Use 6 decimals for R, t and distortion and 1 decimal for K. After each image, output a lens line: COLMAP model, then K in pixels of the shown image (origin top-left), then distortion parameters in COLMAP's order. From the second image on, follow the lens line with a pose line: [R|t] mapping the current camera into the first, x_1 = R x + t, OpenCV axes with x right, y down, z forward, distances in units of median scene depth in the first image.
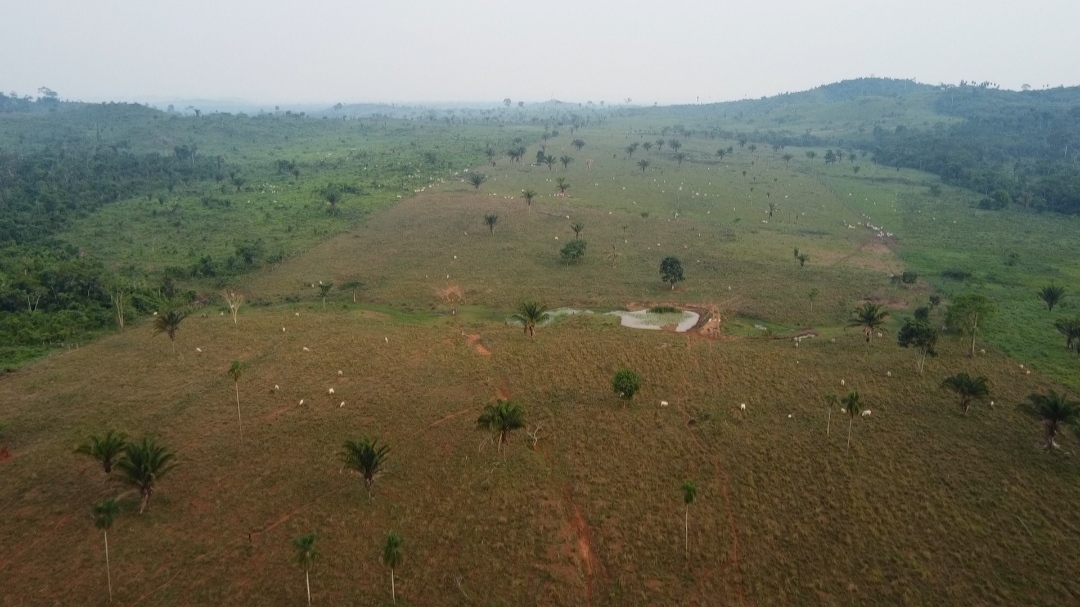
lens RADIAL K [[916.8, 0, 540.0], [0, 916.8, 303.5], [0, 0, 1]] dist [-0.206721, 0.636081]
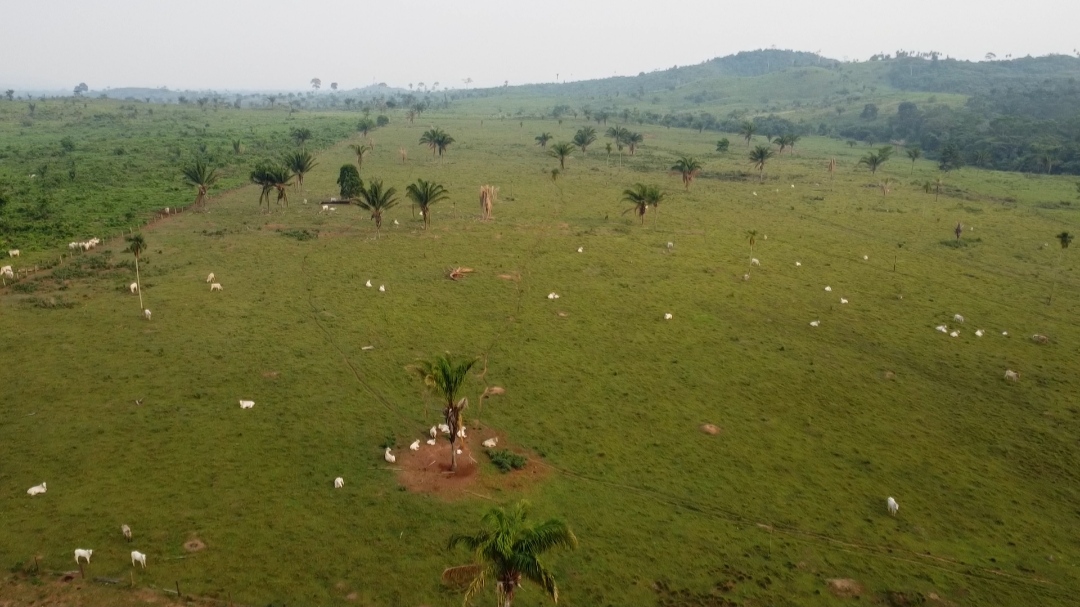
lens RADIAL K [[916.8, 0, 540.0], [0, 916.8, 303.5], [0, 0, 1]] dist [-0.206721, 0.636081]
pose [[0.982060, -0.045699, 0.182945, 0.003512], [0.043568, 0.998928, 0.015653, -0.058957], [-0.183464, -0.007402, 0.982998, 0.324627]]
